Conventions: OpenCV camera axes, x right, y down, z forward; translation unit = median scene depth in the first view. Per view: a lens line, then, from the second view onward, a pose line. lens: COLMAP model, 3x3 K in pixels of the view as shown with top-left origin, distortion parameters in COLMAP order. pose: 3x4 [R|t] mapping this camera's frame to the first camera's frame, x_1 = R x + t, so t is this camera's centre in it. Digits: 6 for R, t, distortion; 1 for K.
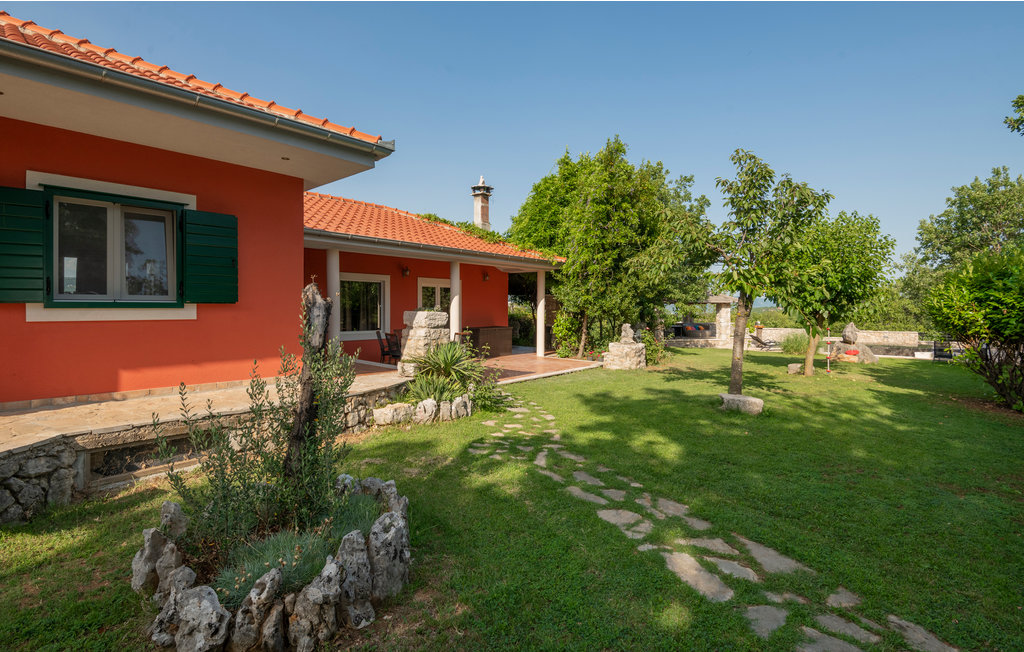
lens RADIAL K [[478.2, 0, 512.0], [0, 478.2, 326.0], [0, 0, 1]] dist [-0.001068, -0.000198]
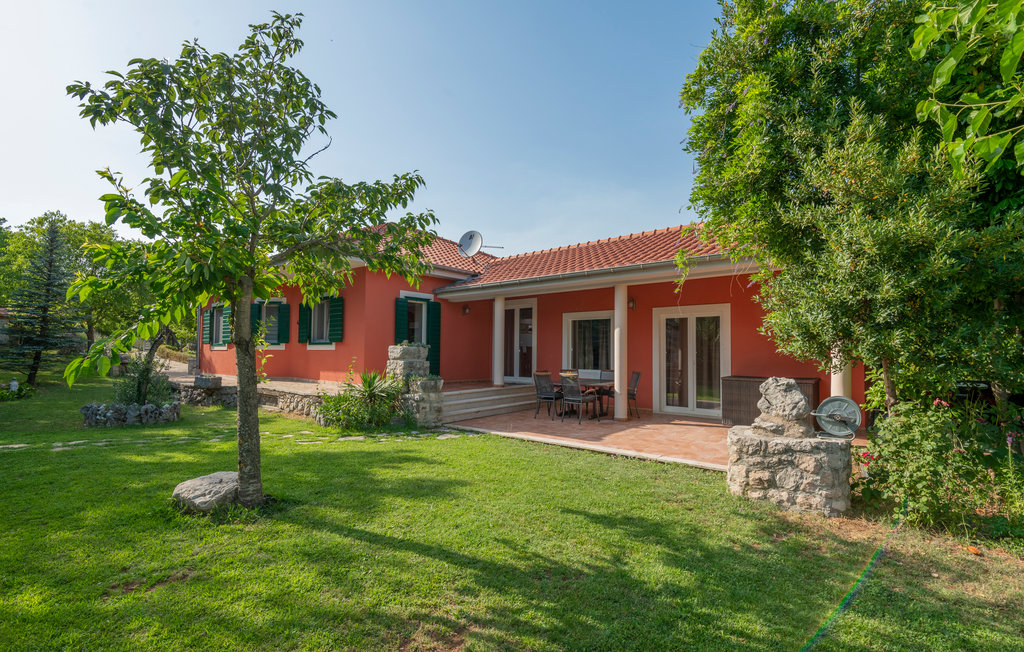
lens RADIAL K [[478.2, 0, 512.0], [0, 478.2, 326.0], [0, 0, 1]] dist [-0.001068, -0.000198]
pose [[0.001796, -0.053048, -0.998590, 0.704234], [-0.043290, 0.997652, -0.053076, -0.020186], [0.999061, 0.043324, -0.000505, 0.874935]]
